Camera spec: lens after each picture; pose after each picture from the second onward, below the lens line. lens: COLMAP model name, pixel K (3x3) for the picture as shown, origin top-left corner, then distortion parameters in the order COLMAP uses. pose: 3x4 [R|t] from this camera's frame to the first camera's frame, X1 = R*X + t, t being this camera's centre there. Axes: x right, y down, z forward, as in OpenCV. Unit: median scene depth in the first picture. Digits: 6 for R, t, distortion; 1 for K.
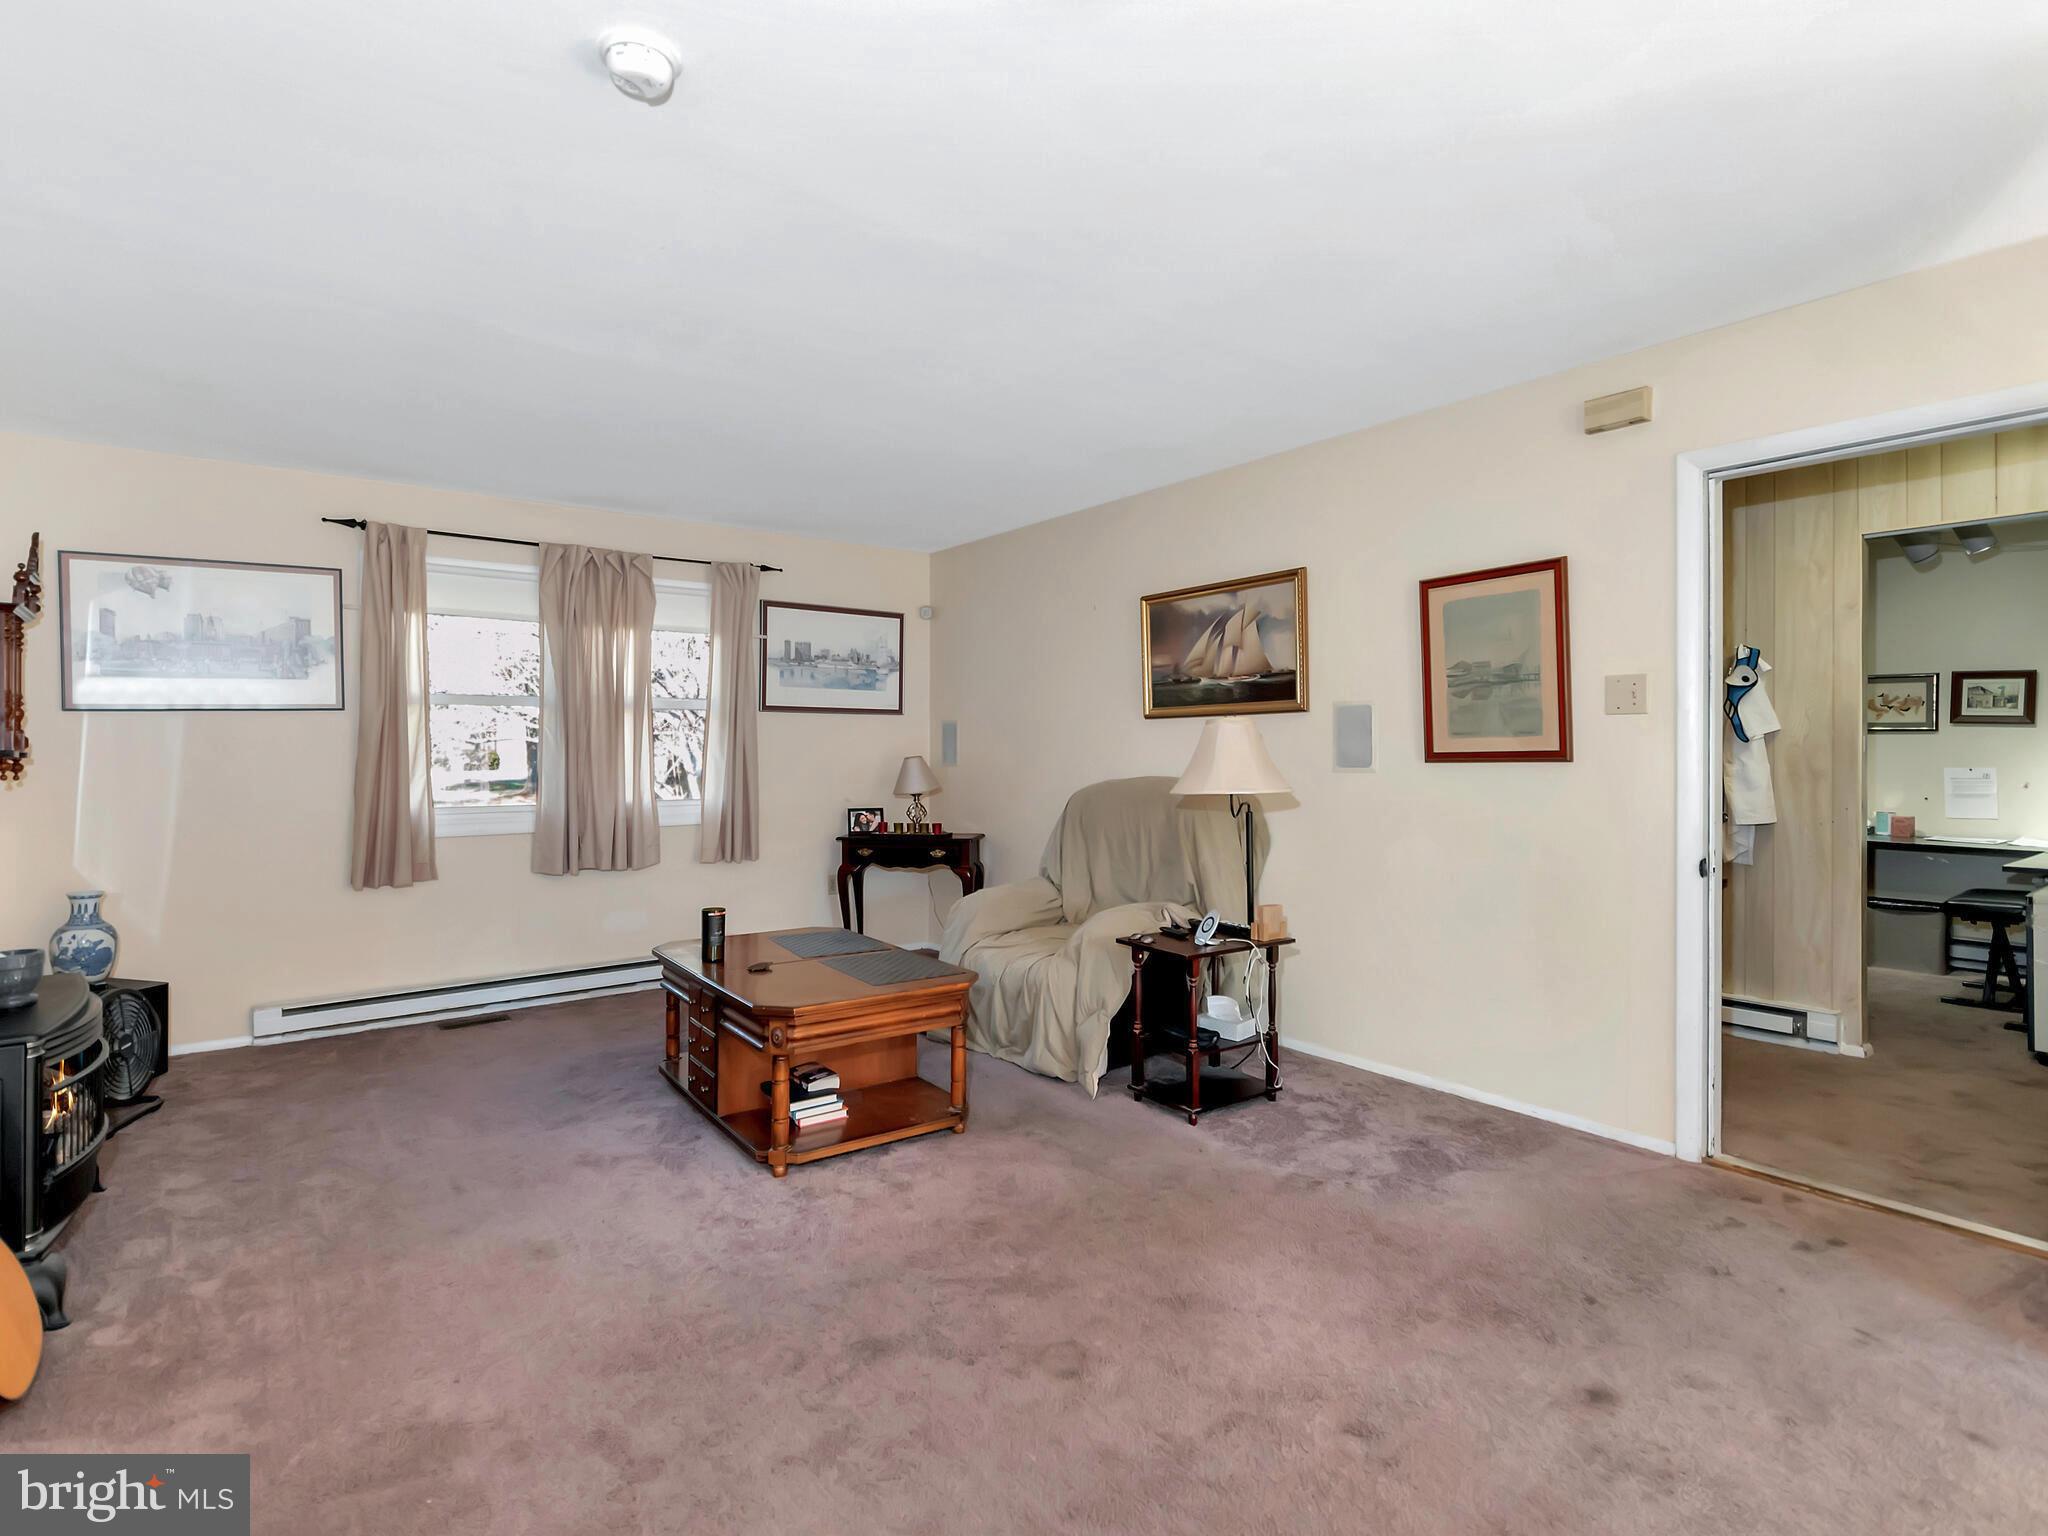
lens RADIAL K [[1033.6, 0, 1025.8], [0, 1033.6, 752.6], [0, 0, 1]] dist [-0.005346, -0.000207]
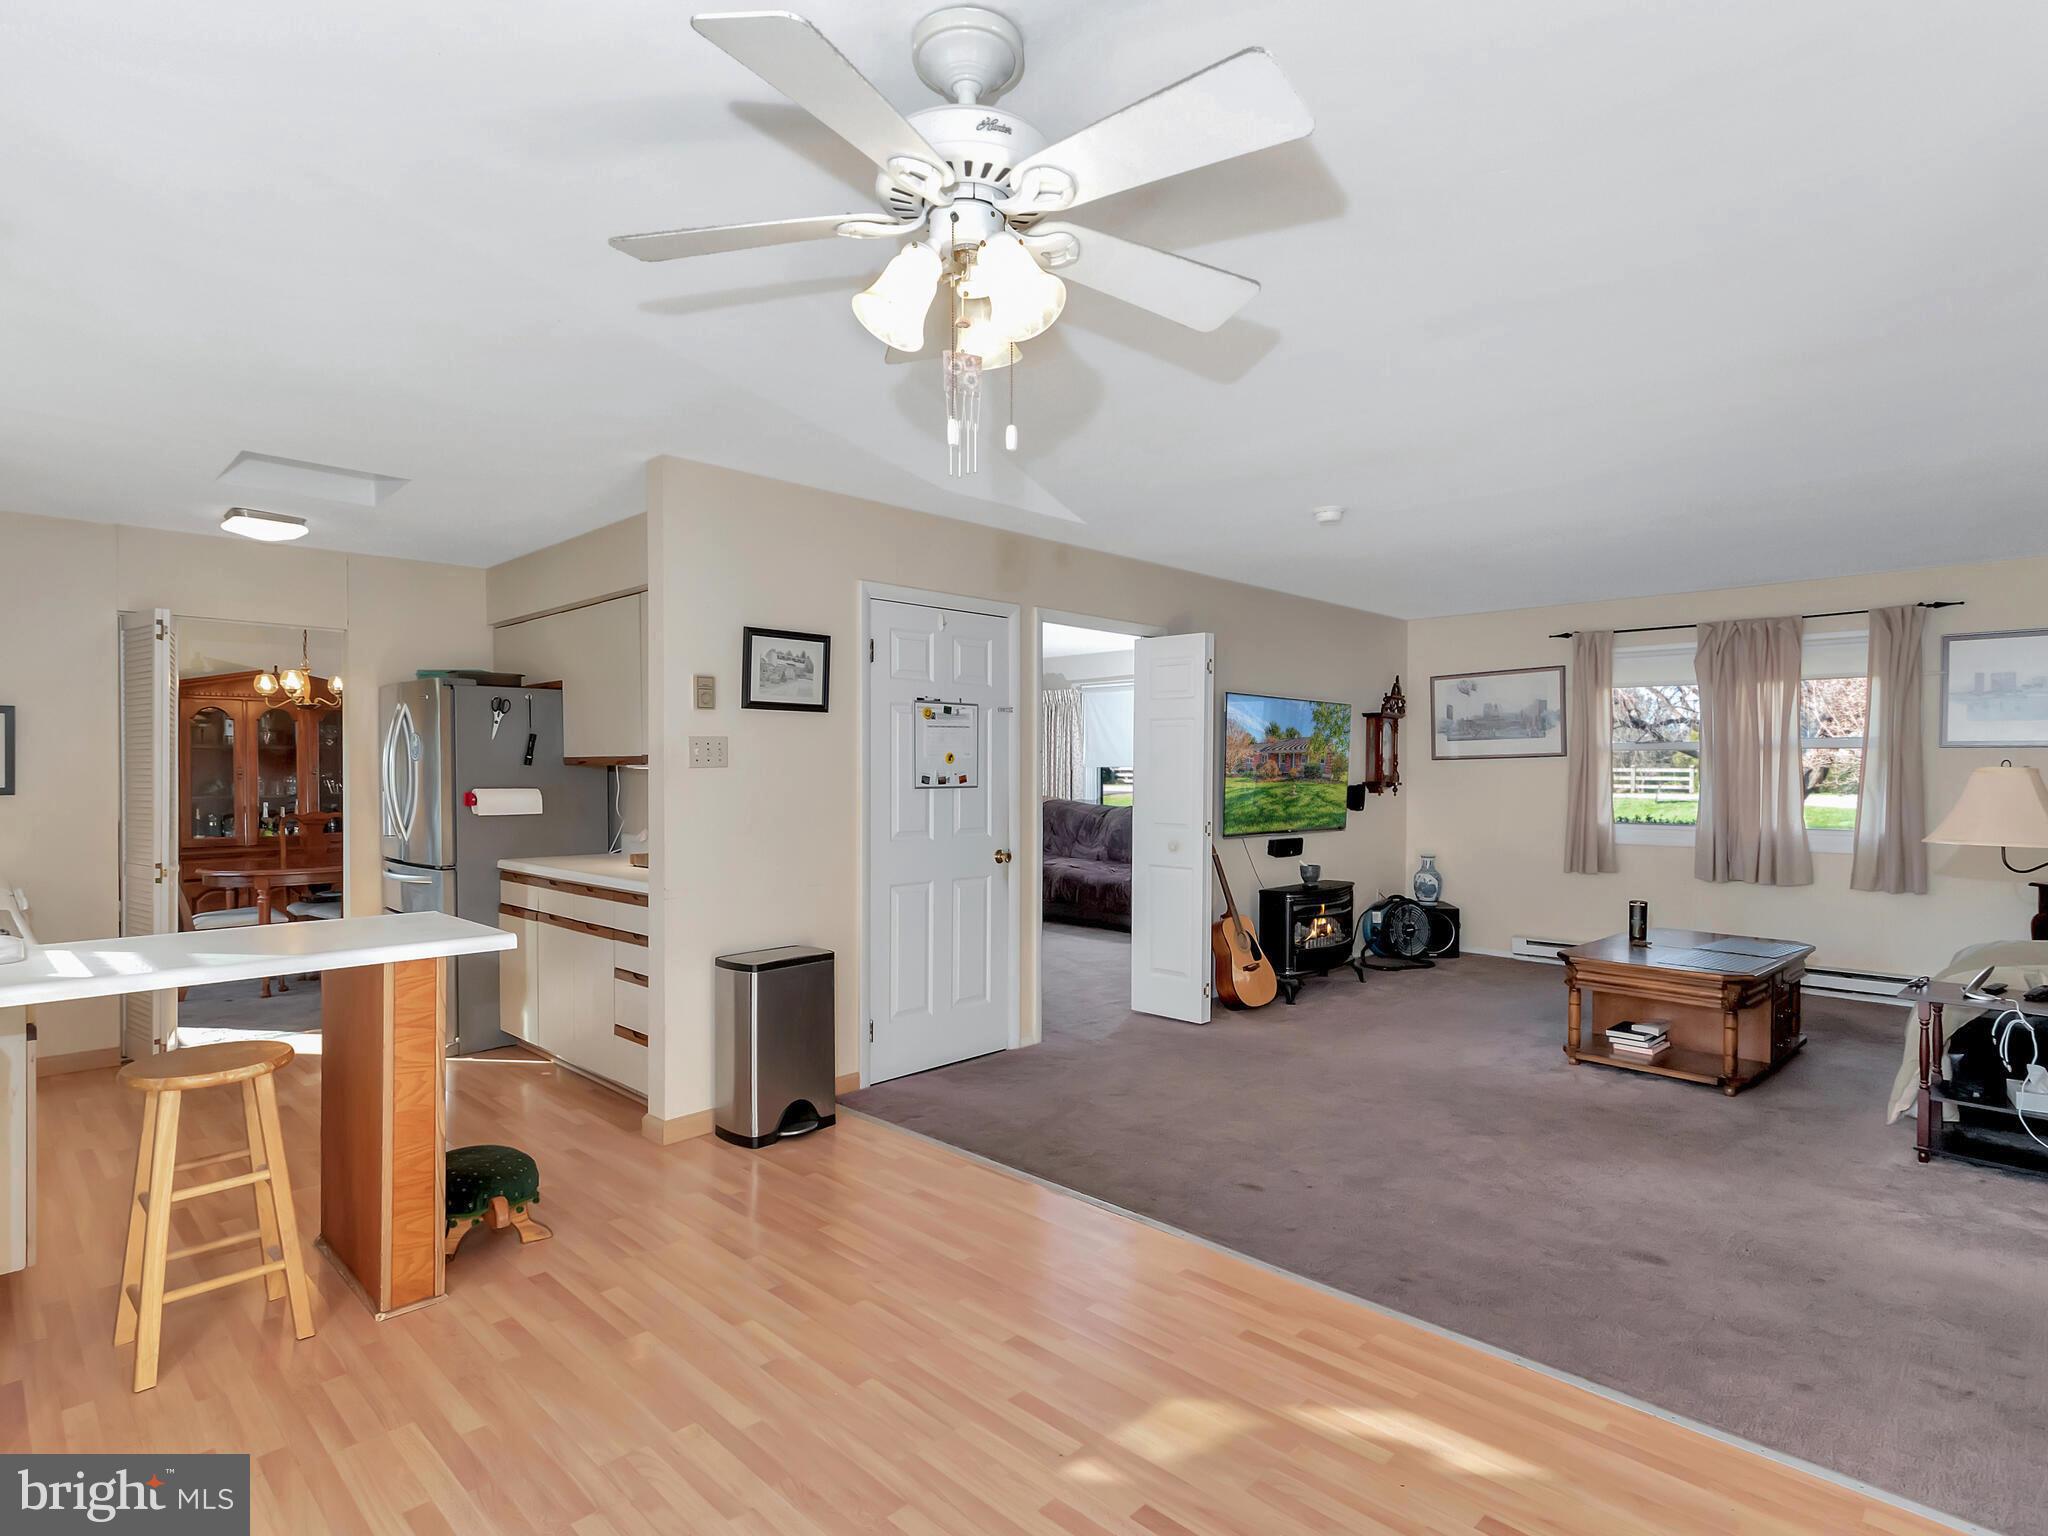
lens RADIAL K [[1033.6, 0, 1023.1], [0, 1033.6, 770.4], [0, 0, 1]] dist [-0.005346, -0.000207]
pose [[0.154096, 0.005633, -0.988040, 0.749091], [0.001314, 0.999982, 0.005906, -0.030361], [0.988055, -0.002209, 0.154086, -0.042473]]
